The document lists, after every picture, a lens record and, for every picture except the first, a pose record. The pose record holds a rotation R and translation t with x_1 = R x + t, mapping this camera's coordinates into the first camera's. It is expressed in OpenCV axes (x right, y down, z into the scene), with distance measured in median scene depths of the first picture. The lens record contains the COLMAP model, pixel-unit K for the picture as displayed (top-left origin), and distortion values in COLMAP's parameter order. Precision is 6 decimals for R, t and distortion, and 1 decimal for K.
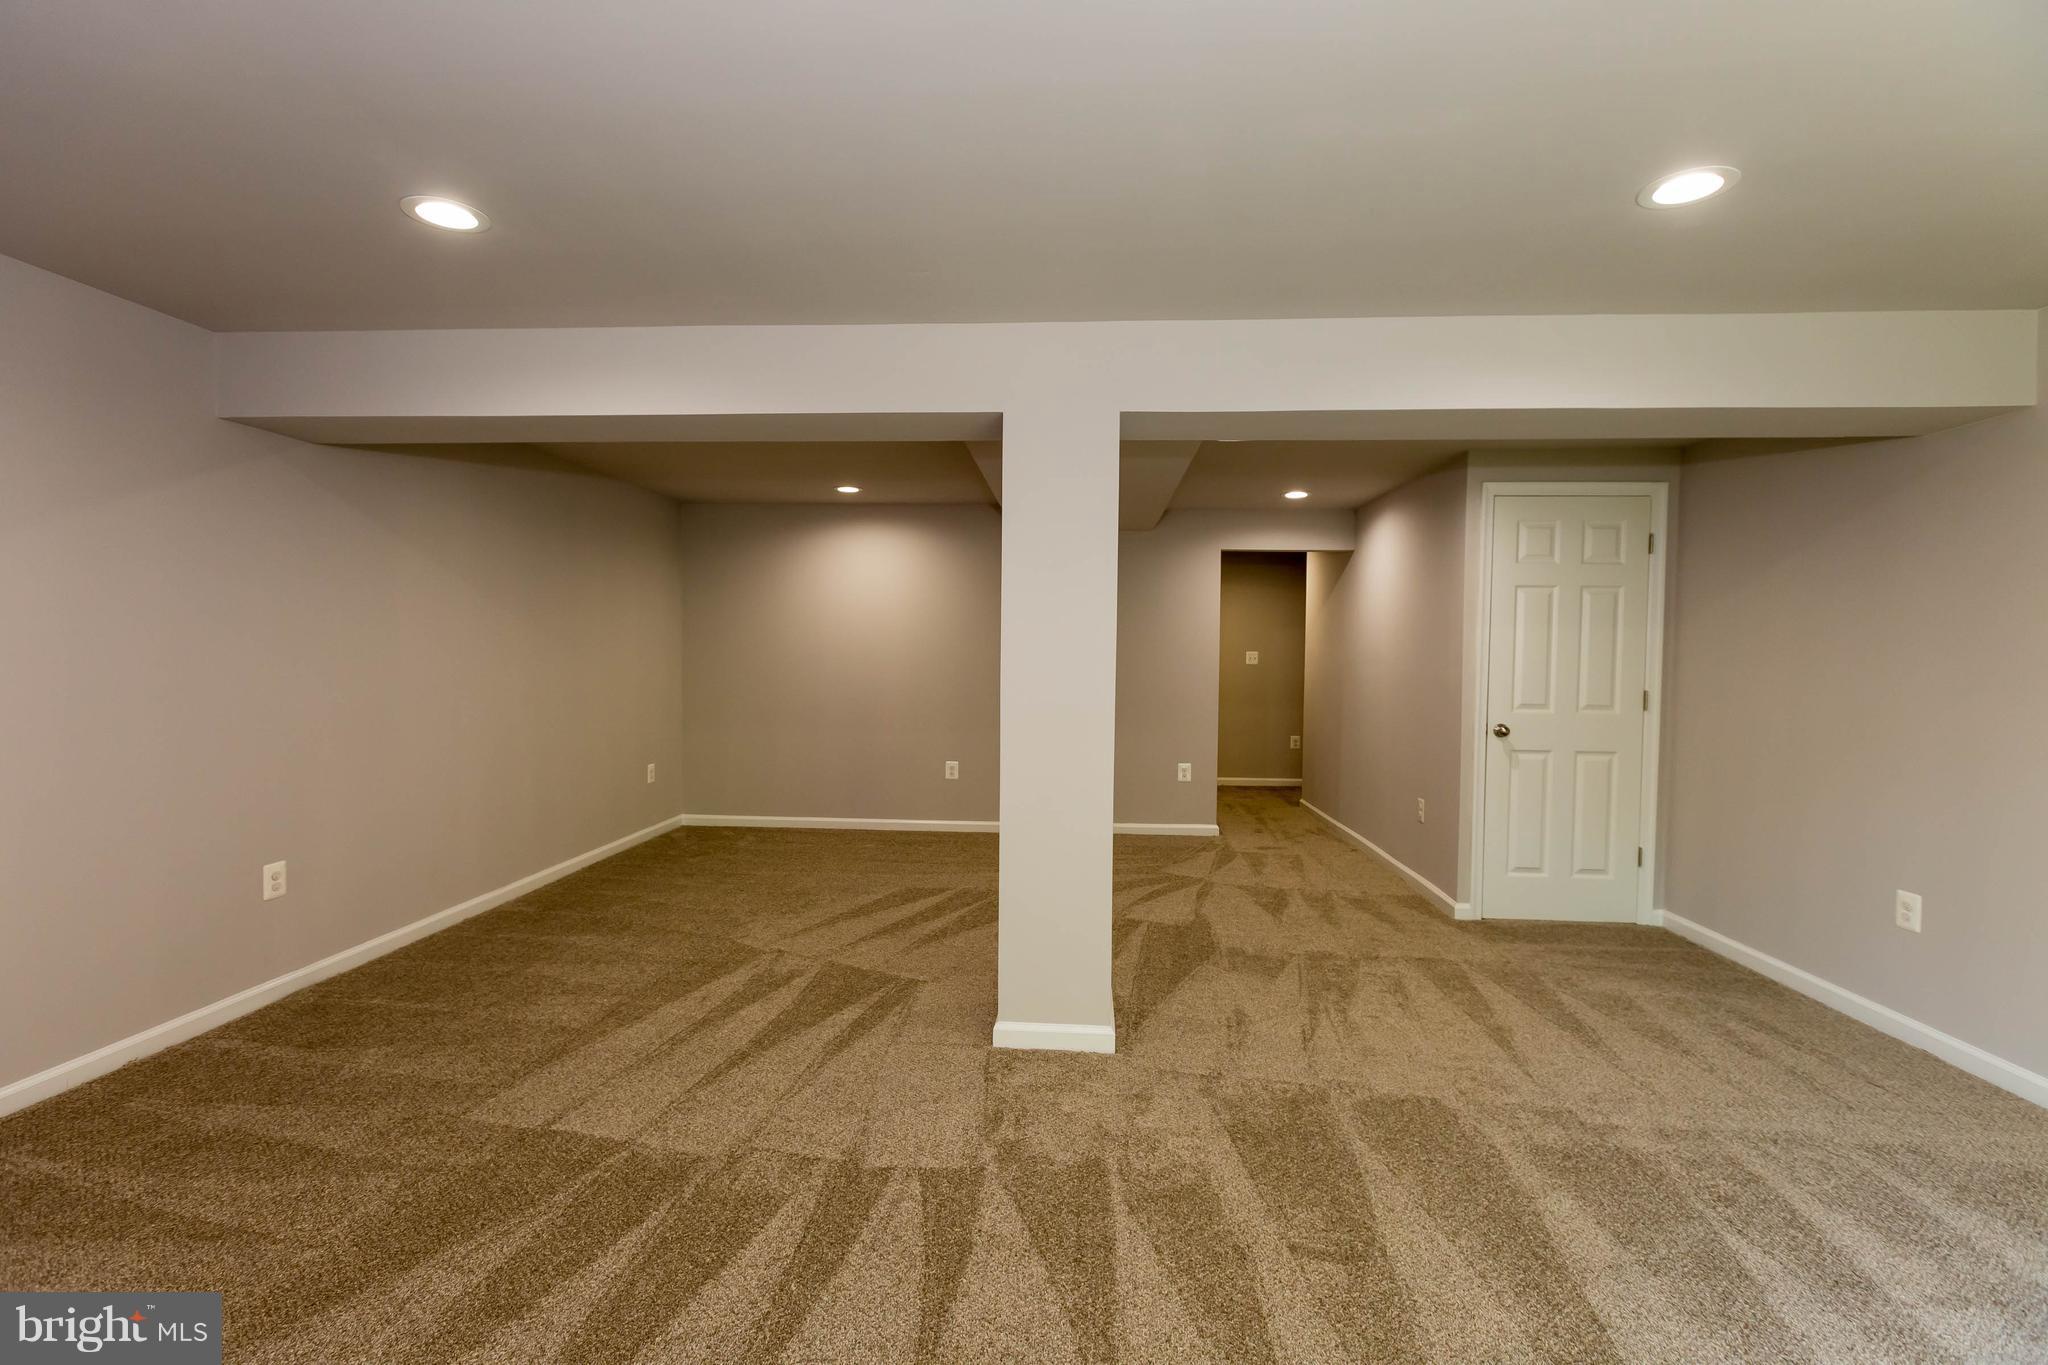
lens RADIAL K [[896.9, 0, 1024.0], [0, 896.9, 682.5], [0, 0, 1]] dist [0.000589, 0.000252]
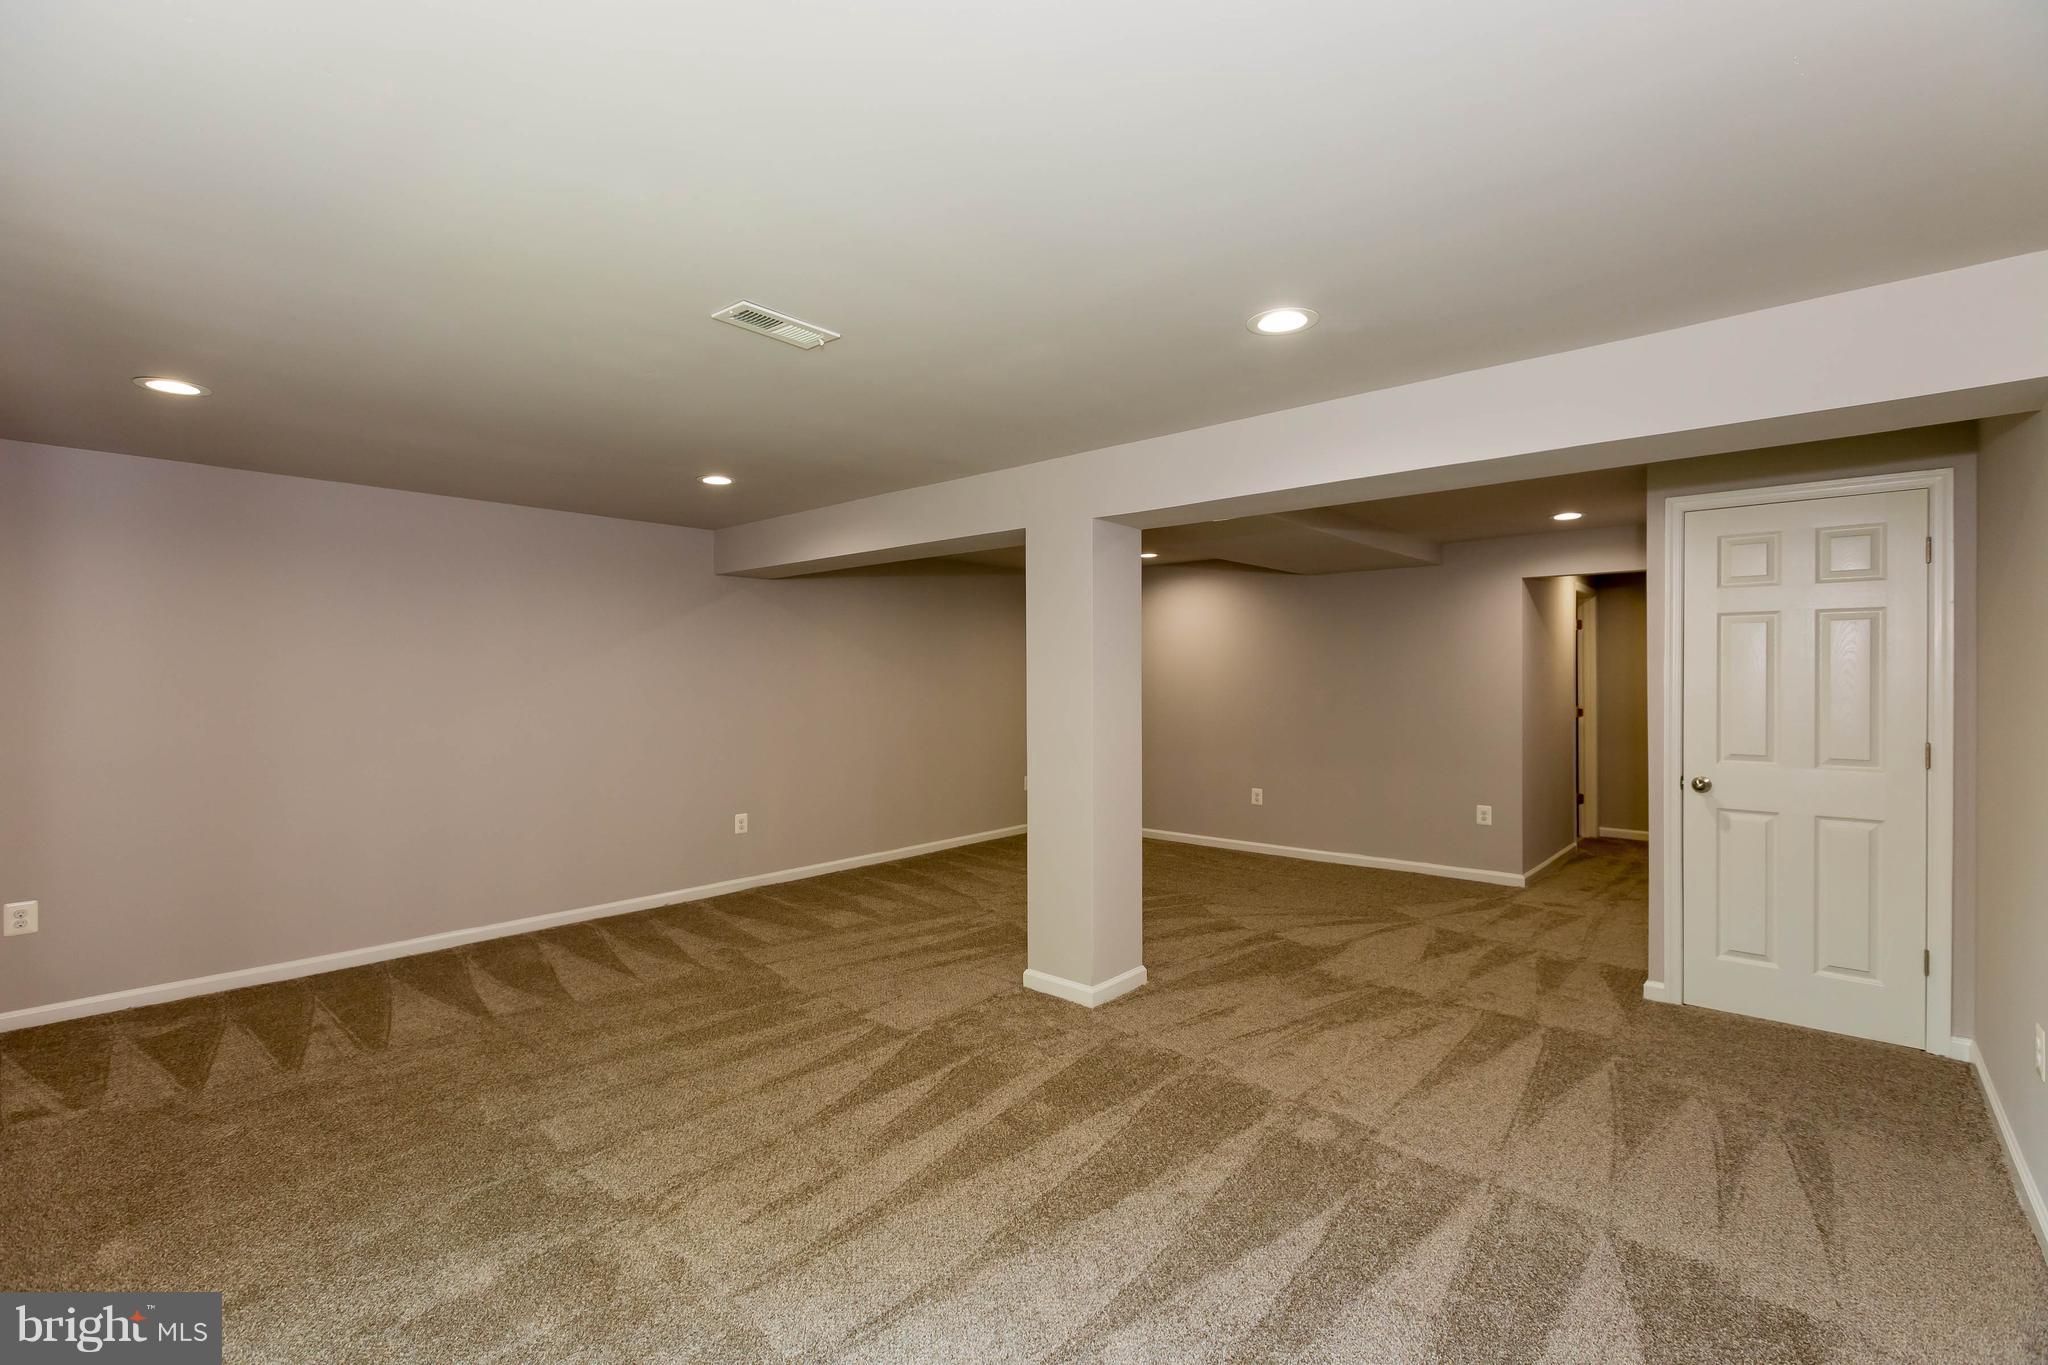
lens RADIAL K [[896.9, 0, 1024.0], [0, 896.9, 682.5], [0, 0, 1]] dist [0.000589, 0.000252]
pose [[0.794478, -0.009080, -0.607226, 0.715167], [-0.008677, 0.999616, -0.026300, -0.020223], [0.607232, 0.026164, 0.794094, -0.091860]]
